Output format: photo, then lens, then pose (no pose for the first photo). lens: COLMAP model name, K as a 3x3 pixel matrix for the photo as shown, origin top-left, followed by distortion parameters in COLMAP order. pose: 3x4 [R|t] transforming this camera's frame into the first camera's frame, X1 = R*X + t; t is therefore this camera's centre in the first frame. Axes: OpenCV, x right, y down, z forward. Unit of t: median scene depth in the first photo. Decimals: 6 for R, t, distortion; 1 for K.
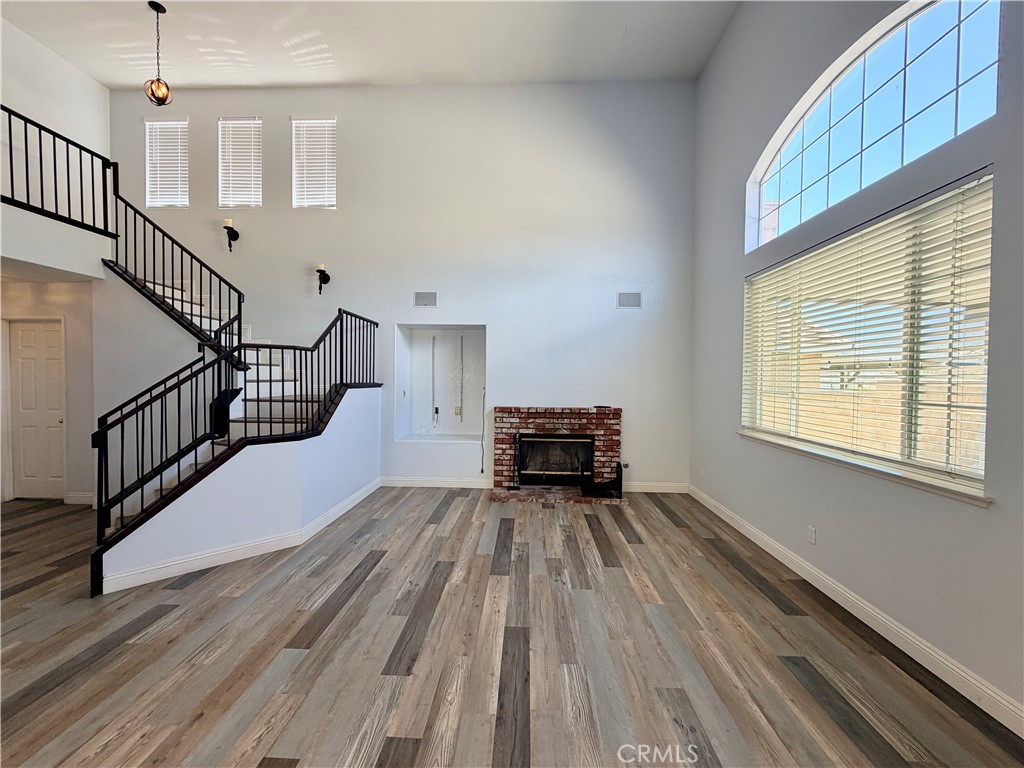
lens RADIAL K [[408.6, 0, 511.9], [0, 408.6, 381.8], [0, 0, 1]] dist [0.004265, 0.000115]
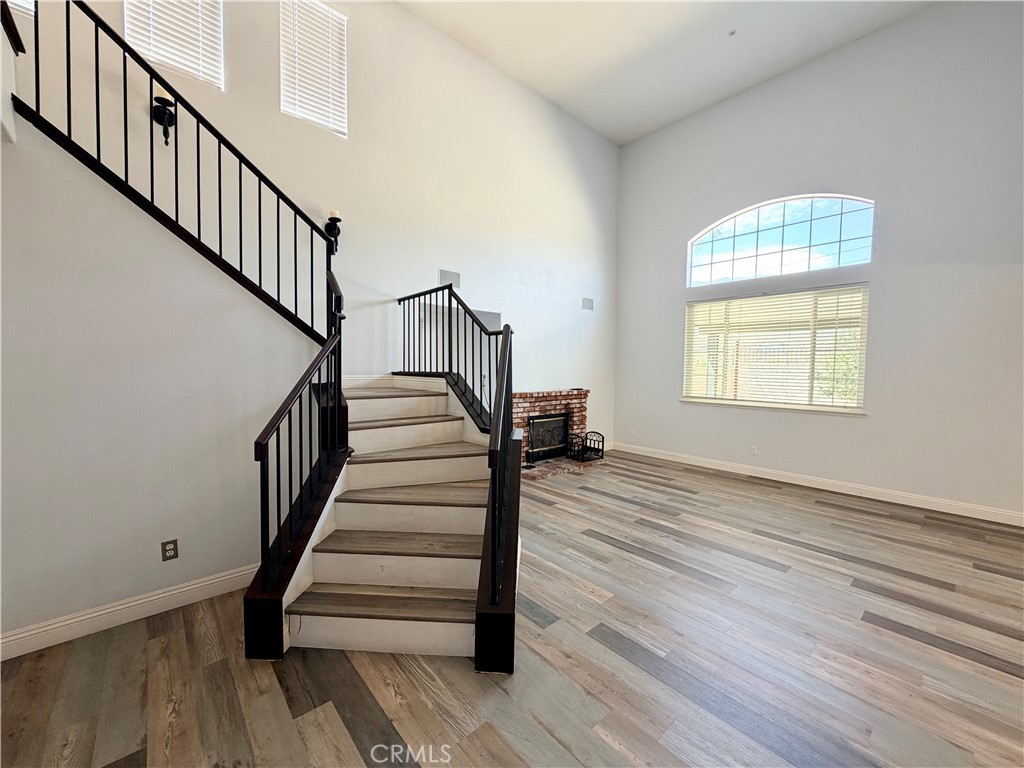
lens RADIAL K [[408.6, 0, 511.8], [0, 408.6, 381.6], [0, 0, 1]] dist [0.004265, 0.000115]
pose [[0.716109, -0.027665, 0.697440, -1.001893], [0.004666, 0.999382, 0.034851, -0.006671], [-0.697973, -0.021703, 0.715795, 0.329384]]
